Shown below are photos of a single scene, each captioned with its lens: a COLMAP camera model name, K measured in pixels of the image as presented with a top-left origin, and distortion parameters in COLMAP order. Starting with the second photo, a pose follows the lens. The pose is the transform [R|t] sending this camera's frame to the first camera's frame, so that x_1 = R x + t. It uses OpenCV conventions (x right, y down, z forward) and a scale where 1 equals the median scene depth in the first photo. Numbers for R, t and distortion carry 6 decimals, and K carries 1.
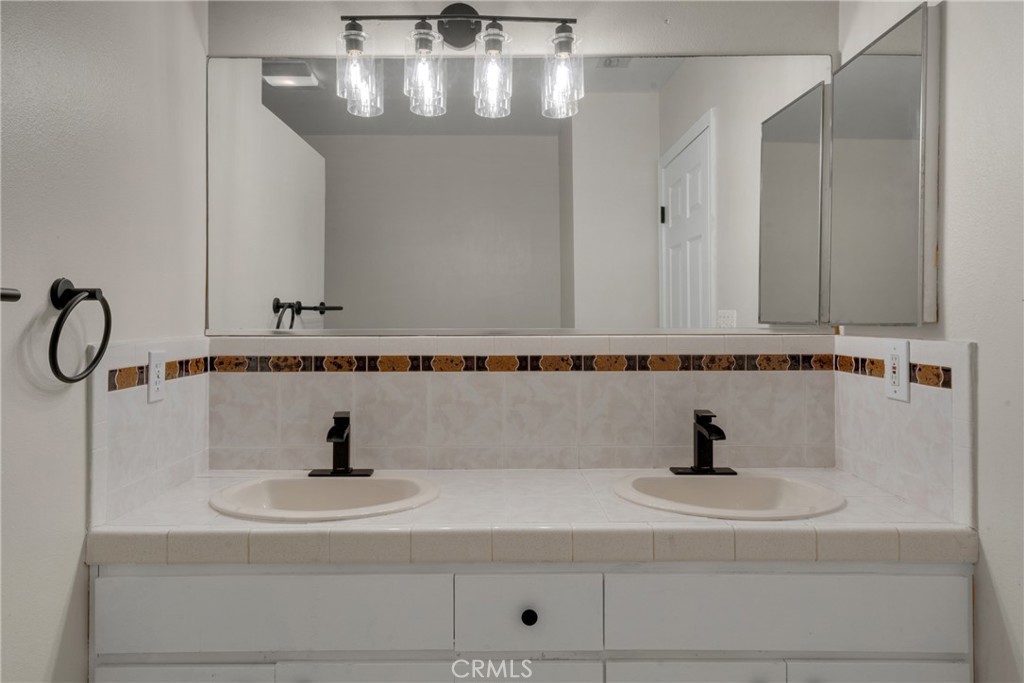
lens RADIAL K [[651.6, 0, 512.3], [0, 651.6, 307.2], [0, 0, 1]] dist [-0.080325, 0.082229]
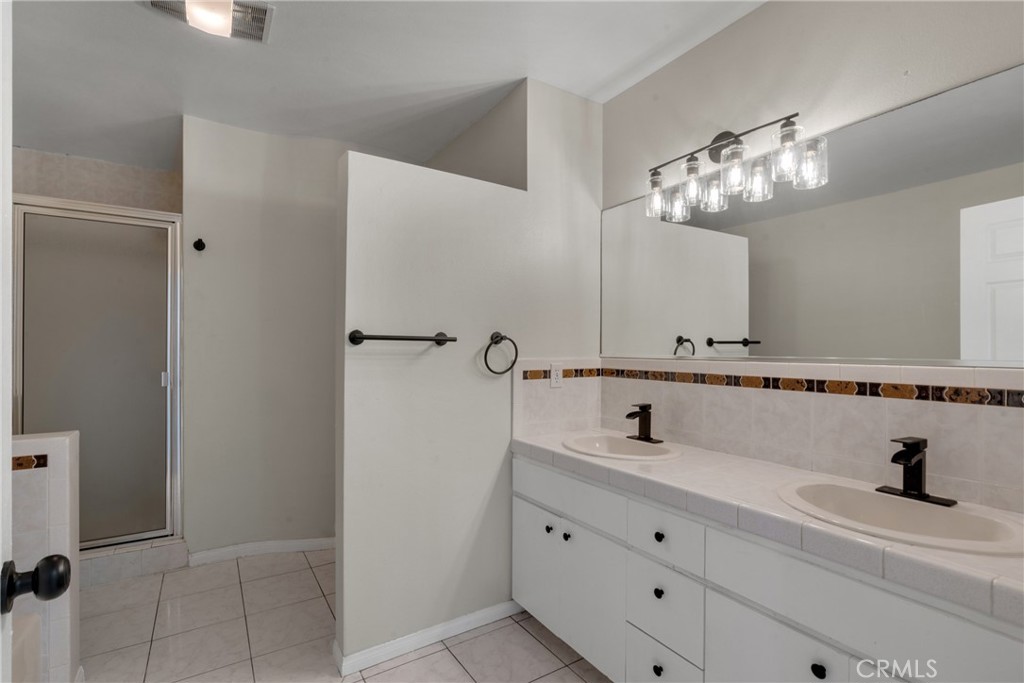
lens RADIAL K [[483.9, 0, 508.5], [0, 483.9, 313.3], [0, 0, 1]] dist [0.001910, 0.000311]
pose [[0.524829, -0.057627, -0.849255, 0.591844], [0.009379, 0.998037, -0.061927, 0.000532], [0.851156, 0.024536, 0.524339, 0.022936]]
